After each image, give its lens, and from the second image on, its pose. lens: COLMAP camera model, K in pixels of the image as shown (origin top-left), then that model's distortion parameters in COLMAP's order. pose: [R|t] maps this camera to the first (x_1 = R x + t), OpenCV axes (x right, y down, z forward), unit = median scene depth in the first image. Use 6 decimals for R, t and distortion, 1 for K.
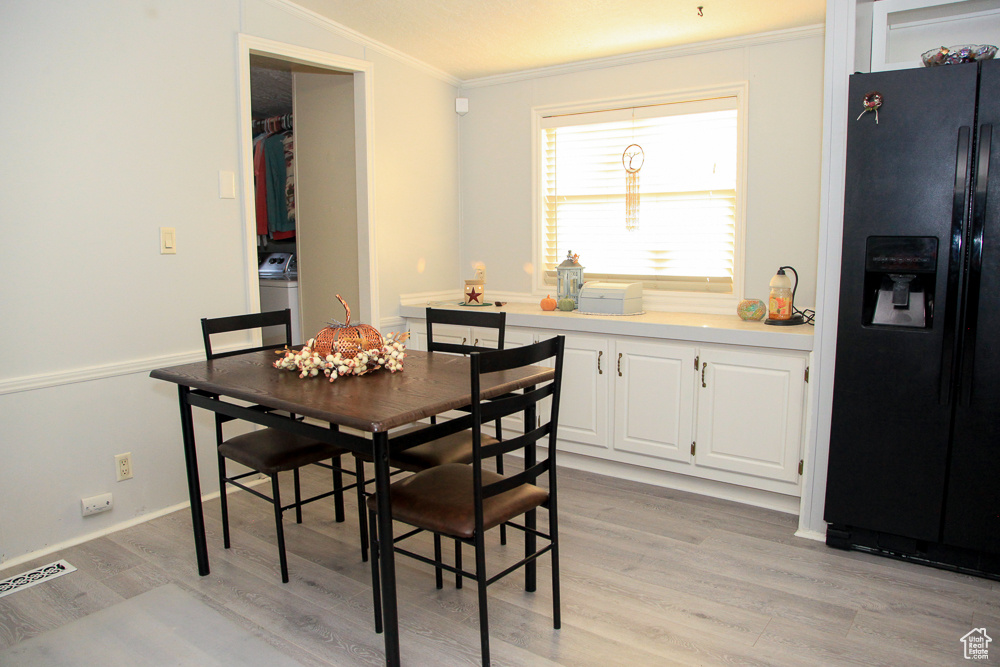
lens RADIAL K [[711.8, 0, 500.0], [0, 711.8, 333.5], [0, 0, 1]] dist [-0.101784, 0.005279]
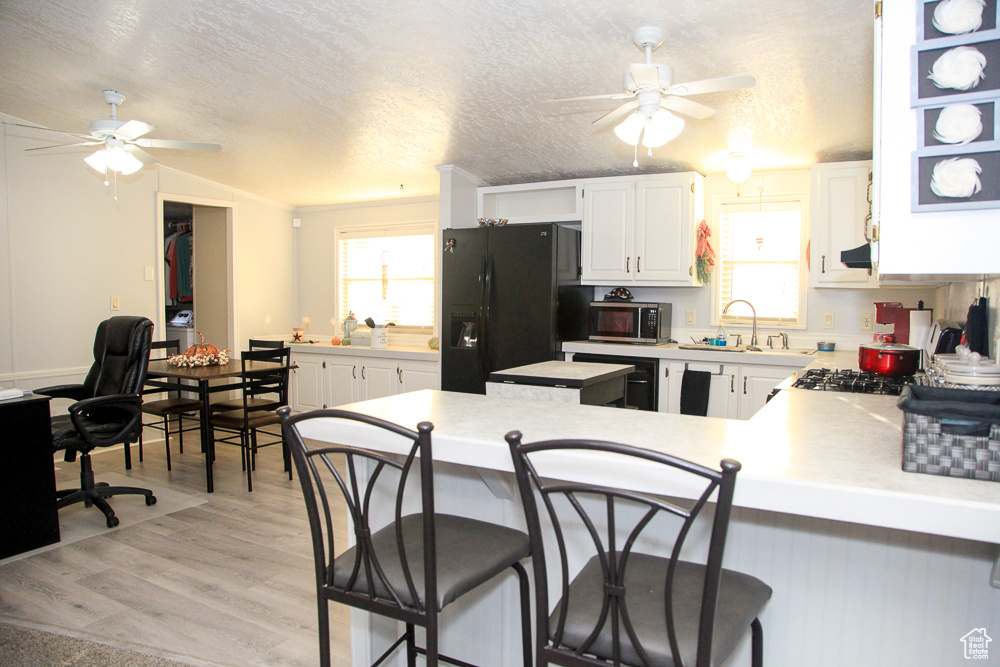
lens RADIAL K [[677.3, 0, 496.4], [0, 677.3, 333.8], [0, 0, 1]] dist [-0.125862, 0.073319]
pose [[0.994062, 0.007100, 0.108585, 0.283371], [0.001688, 0.996742, -0.080634, 0.074402], [-0.108804, 0.080339, 0.990812, -0.683664]]
